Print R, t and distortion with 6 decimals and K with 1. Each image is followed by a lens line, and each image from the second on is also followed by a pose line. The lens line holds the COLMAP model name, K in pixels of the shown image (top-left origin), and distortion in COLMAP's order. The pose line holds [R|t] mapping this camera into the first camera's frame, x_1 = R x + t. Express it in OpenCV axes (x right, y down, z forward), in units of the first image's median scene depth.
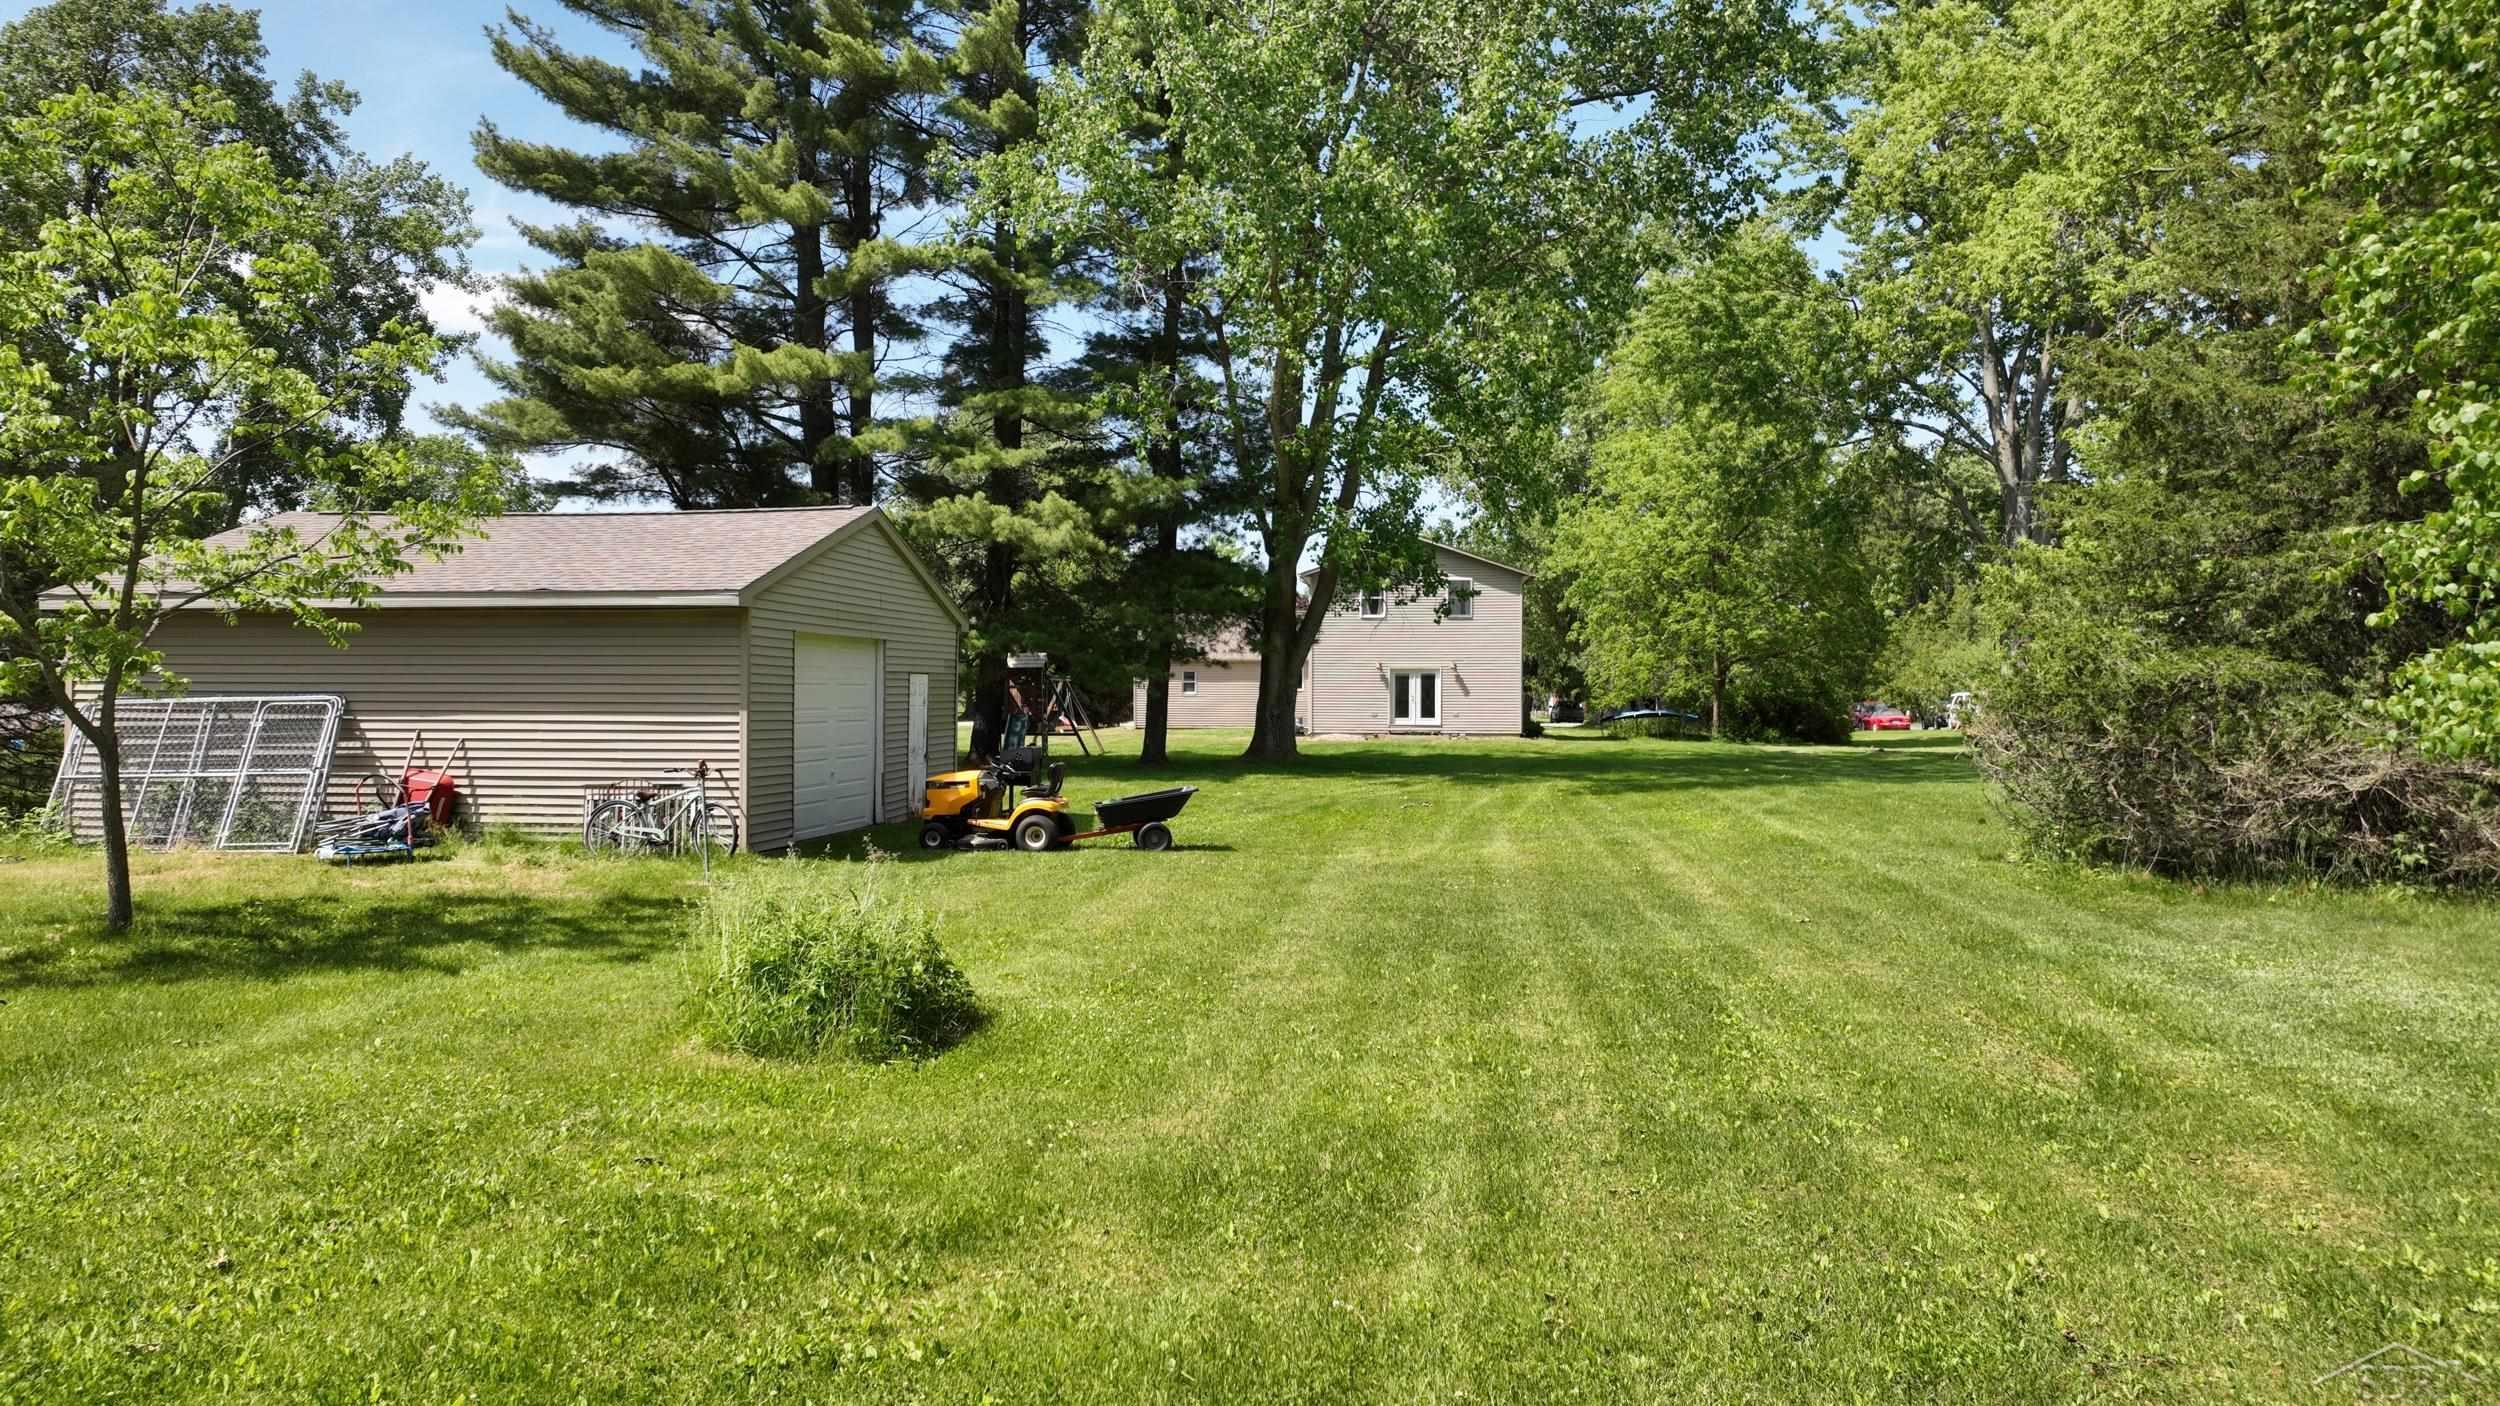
lens RADIAL K [[1764.7, 0, 1250.0], [0, 1764.7, 703.0], [0, 0, 1]] dist [0.006467, 0.005015]
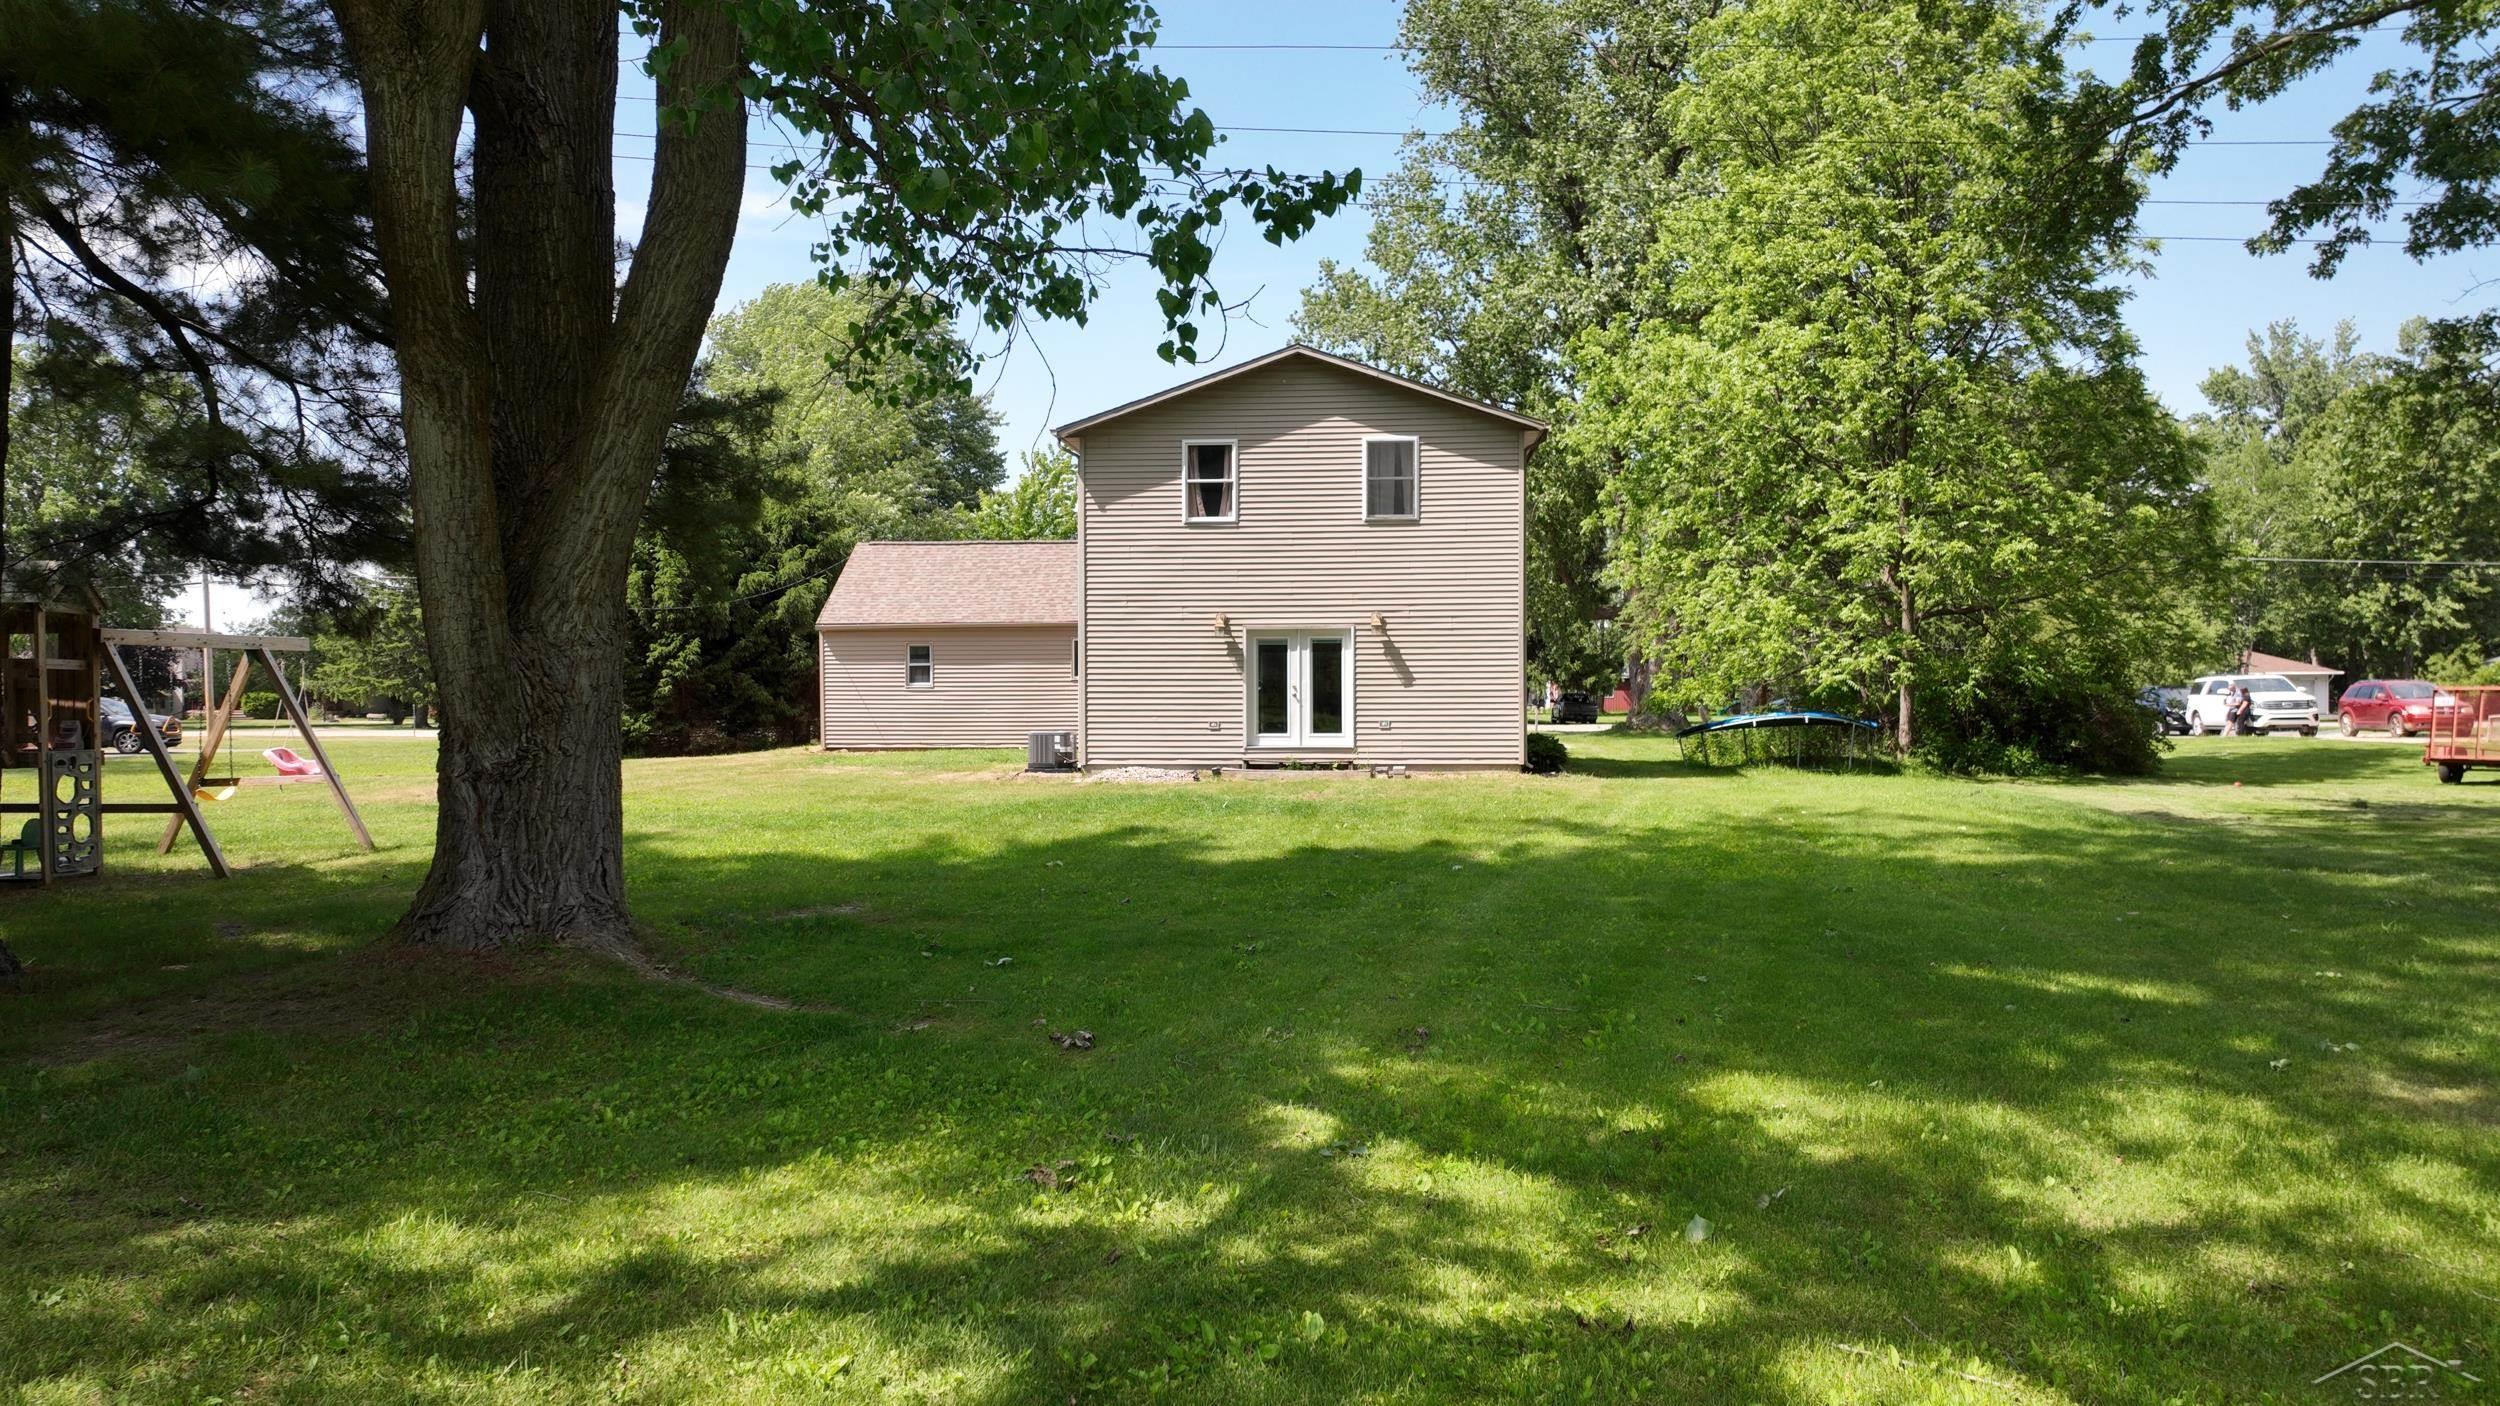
lens RADIAL K [[1789.3, 0, 1250.0], [0, 1789.3, 703.0], [0, 0, 1]] dist [0.000165, 0.000054]
pose [[0.999966, -0.007667, 0.003129, 0.077644], [0.007657, 0.999966, 0.003093, -0.001178], [-0.003153, -0.003069, 0.999990, 0.510188]]
